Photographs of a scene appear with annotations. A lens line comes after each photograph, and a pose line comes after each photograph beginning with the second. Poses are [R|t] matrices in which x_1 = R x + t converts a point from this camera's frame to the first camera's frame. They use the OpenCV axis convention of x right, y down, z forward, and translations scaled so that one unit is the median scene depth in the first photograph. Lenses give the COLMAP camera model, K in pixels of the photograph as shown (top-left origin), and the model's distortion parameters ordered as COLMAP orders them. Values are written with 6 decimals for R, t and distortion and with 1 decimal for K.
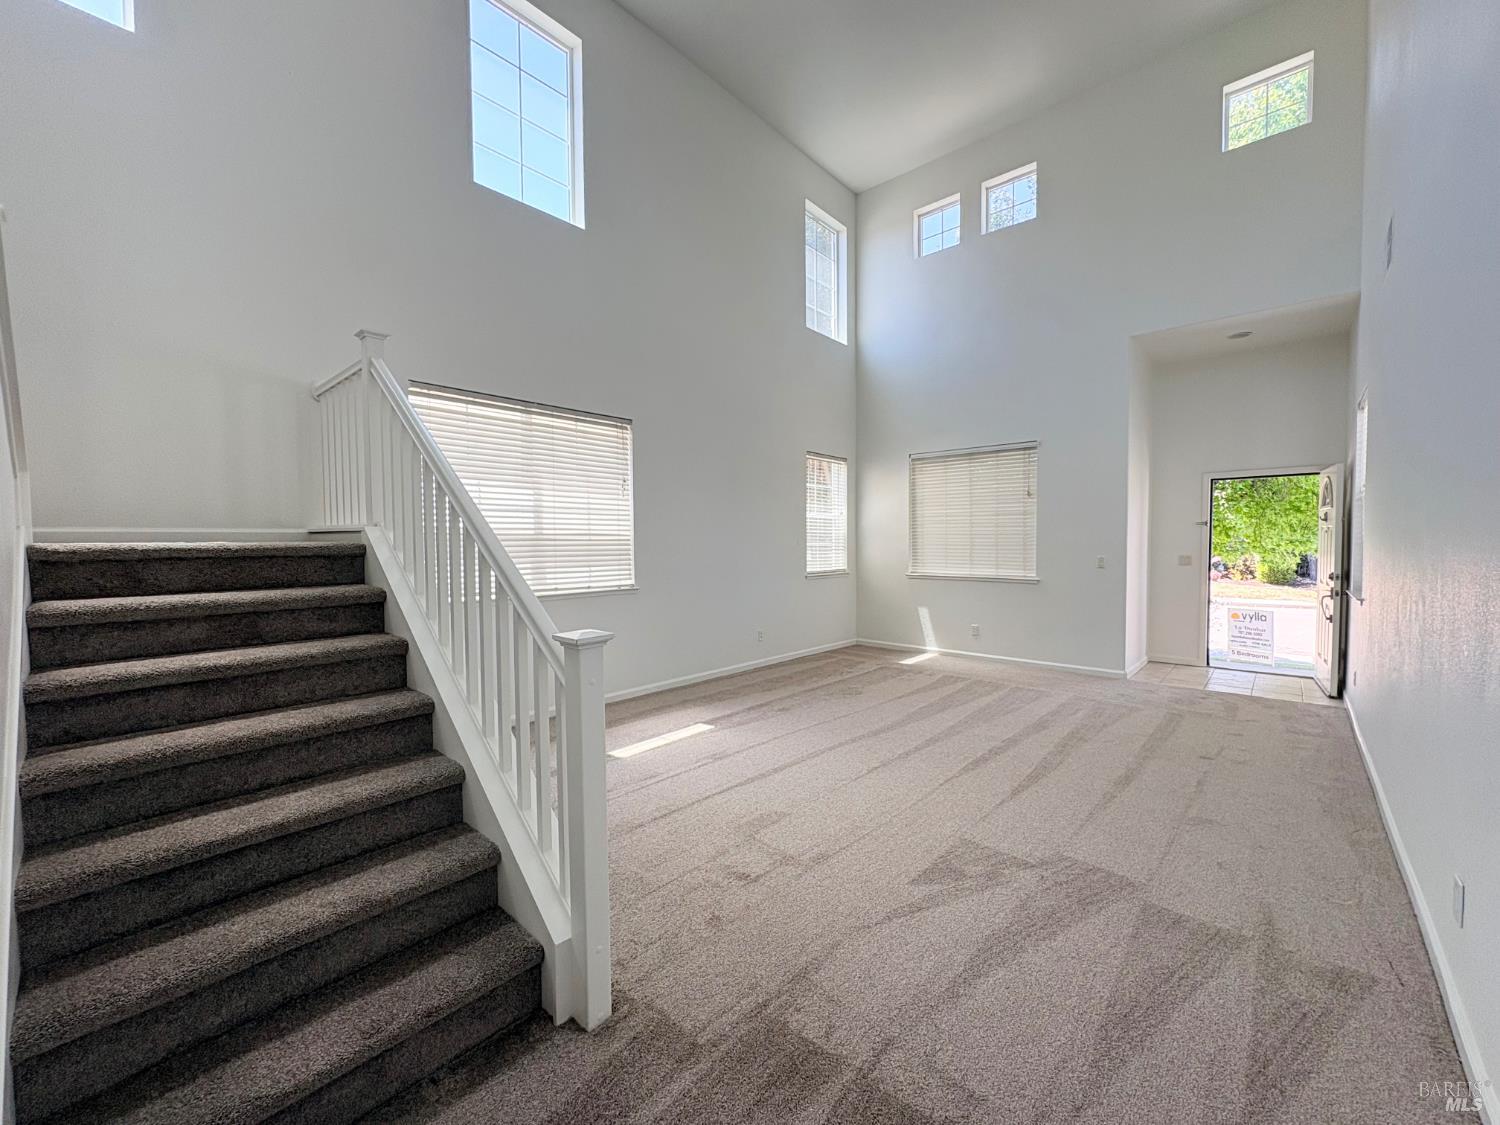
lens RADIAL K [[600.2, 0, 750.0], [0, 600.2, 562.5], [0, 0, 1]] dist [0.000067, -0.000063]
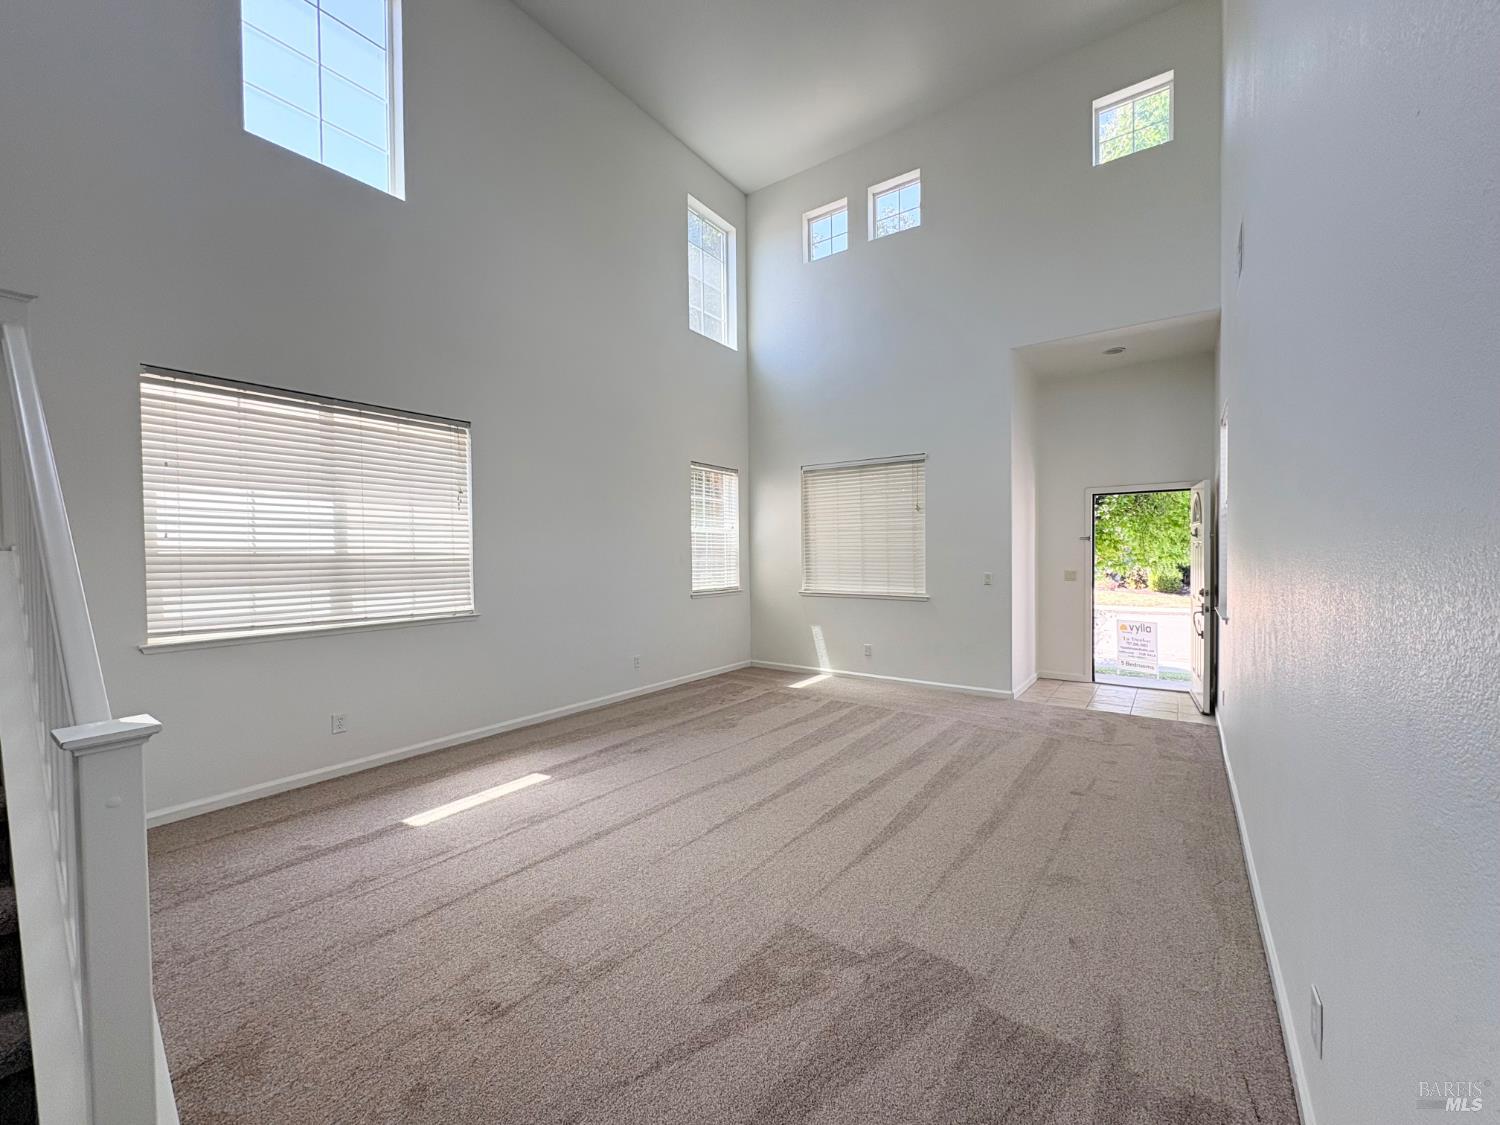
lens RADIAL K [[600.2, 0, 750.0], [0, 600.2, 562.5], [0, 0, 1]] dist [0.000067, -0.000063]
pose [[0.993879, -0.005837, 0.110322, 0.110731], [0.007958, 0.999792, -0.018796, -0.013419], [-0.110189, 0.019559, 0.993718, 0.088618]]
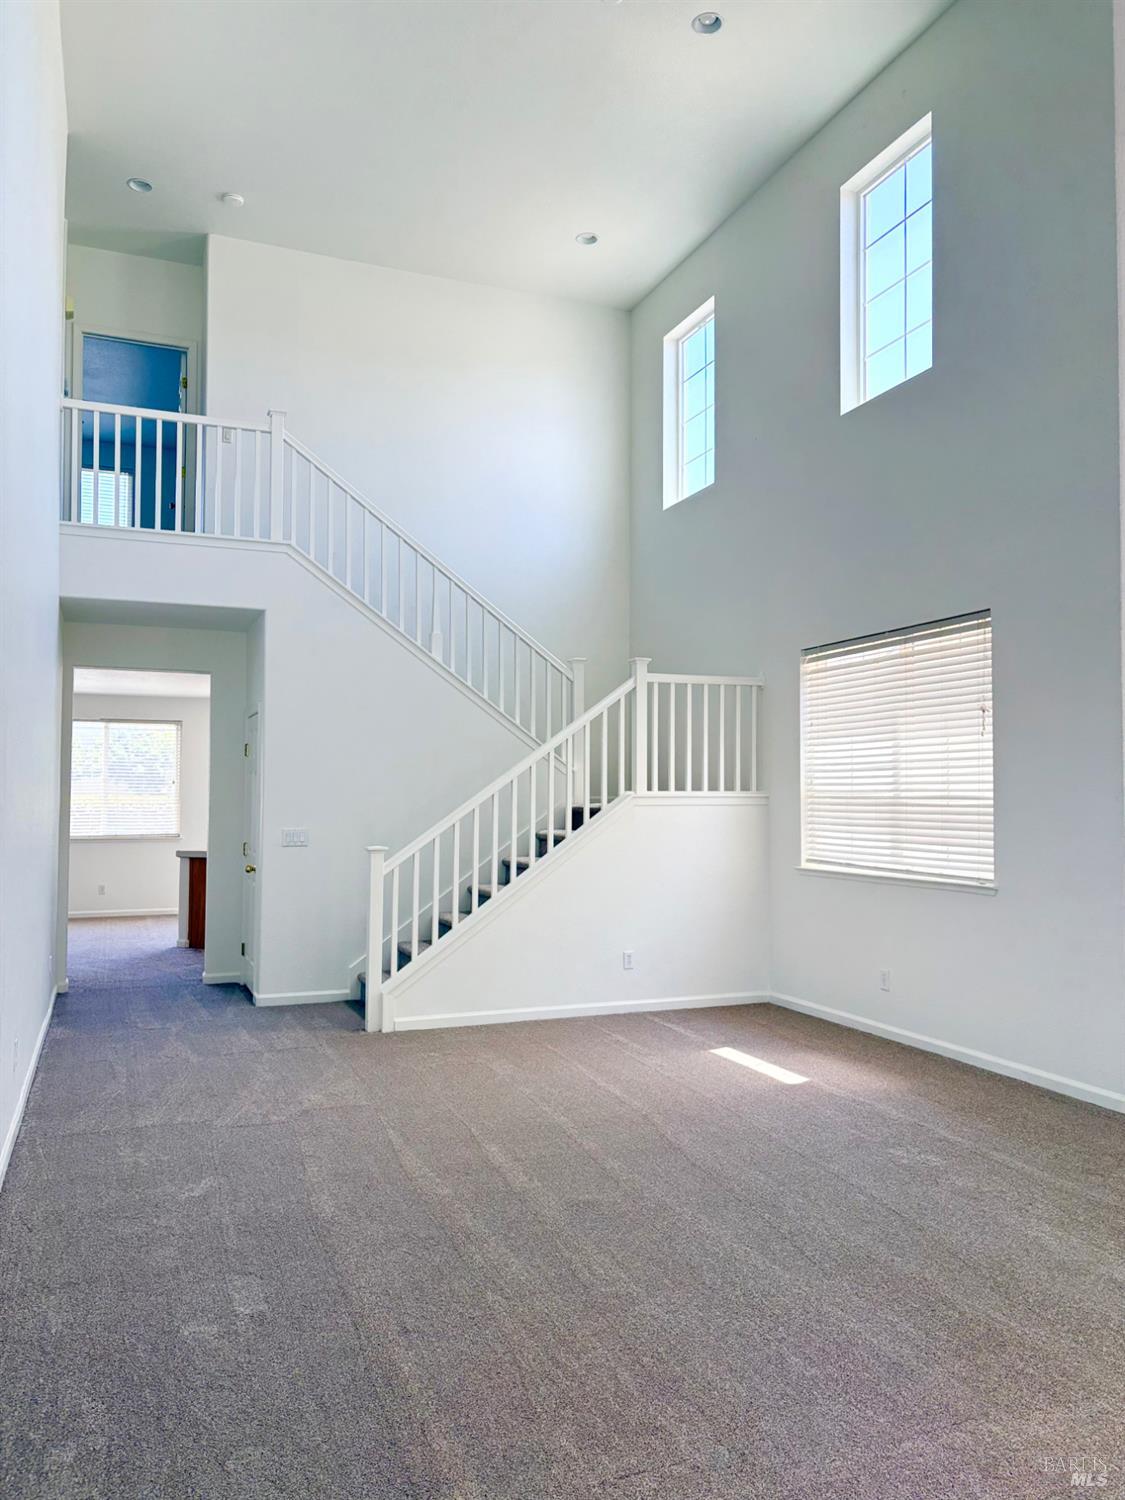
lens RADIAL K [[1141.8, 0, 562.5], [0, 1141.8, 750.0], [0, 0, 1]] dist [0.002126, 0.000929]
pose [[-0.444953, -0.034343, -0.894895, 1.032504], [-0.033622, 0.999201, -0.021628, -0.054990], [0.894923, 0.020465, -0.445752, 1.127234]]
